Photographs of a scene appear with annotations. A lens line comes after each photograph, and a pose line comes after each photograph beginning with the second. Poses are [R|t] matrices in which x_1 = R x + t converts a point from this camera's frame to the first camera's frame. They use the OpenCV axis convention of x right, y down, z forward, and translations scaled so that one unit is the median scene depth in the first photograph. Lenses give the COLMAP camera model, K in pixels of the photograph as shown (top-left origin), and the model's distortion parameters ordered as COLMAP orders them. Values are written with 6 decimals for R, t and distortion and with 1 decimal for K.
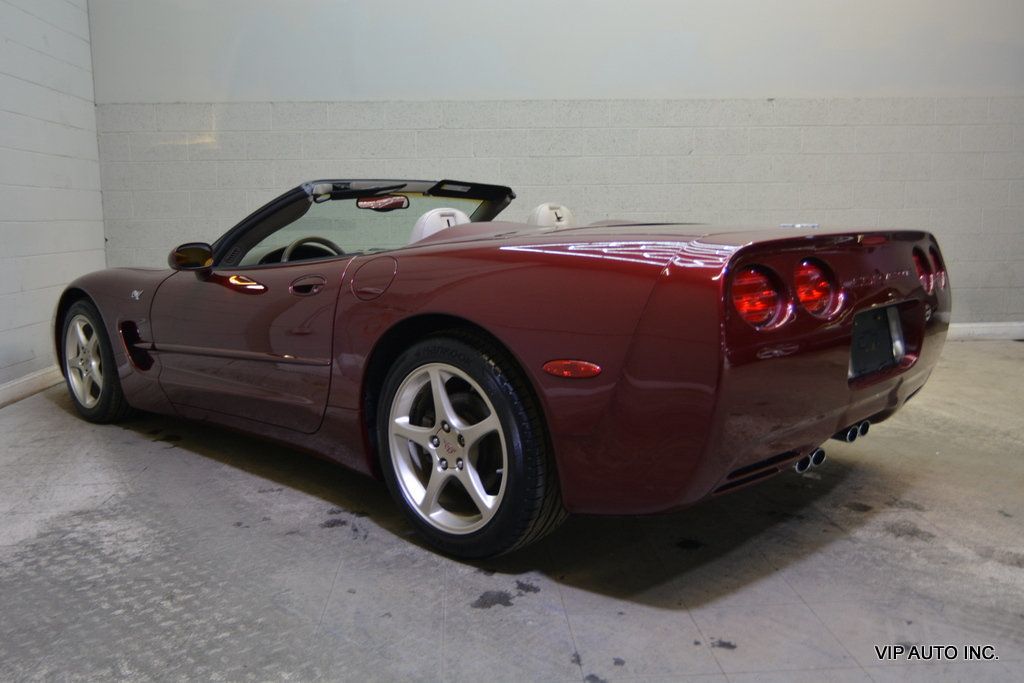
lens RADIAL K [[857.7, 0, 508.0], [0, 857.7, 340.1], [0, 0, 1]] dist [-0.011873, 0.009198]
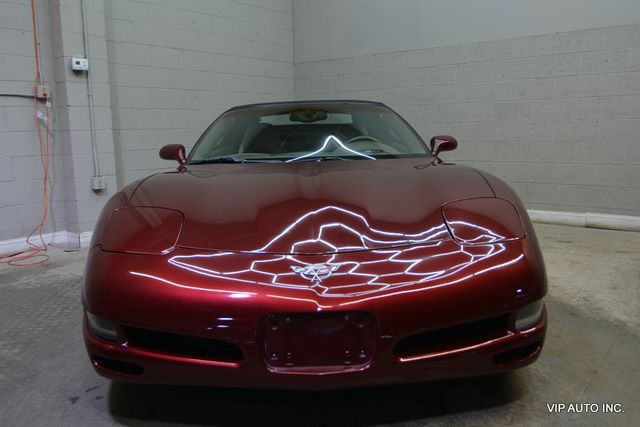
lens RADIAL K [[537.3, 0, 316.5], [0, 537.3, 210.3], [0, 0, 1]] dist [-0.007937, 0.005580]
pose [[0.747115, 0.099768, -0.657165, 0.767879], [-0.084181, 0.994913, 0.055340, -0.059389], [0.659343, 0.013976, 0.751712, 0.334389]]
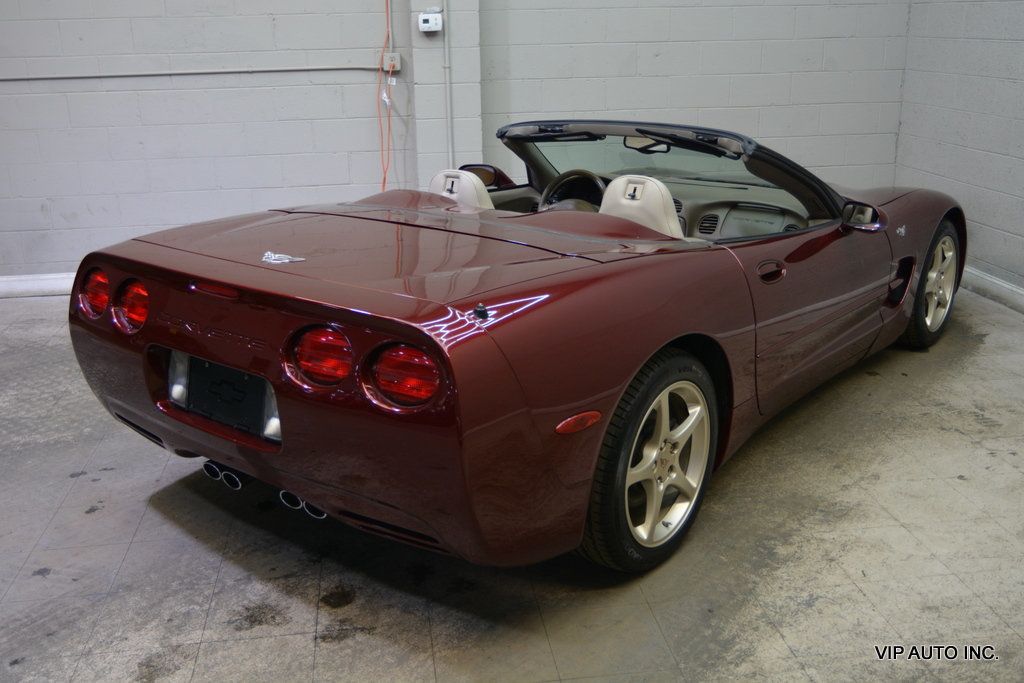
lens RADIAL K [[1032.0, 0, 508.6], [0, 1032.0, 339.7], [0, 0, 1]] dist [-0.005637, -0.003893]
pose [[0.073443, 0.313104, -0.946875, 1.365976], [-0.123855, 0.944952, 0.302862, -0.396894], [0.989579, 0.095032, 0.108180, 1.071346]]
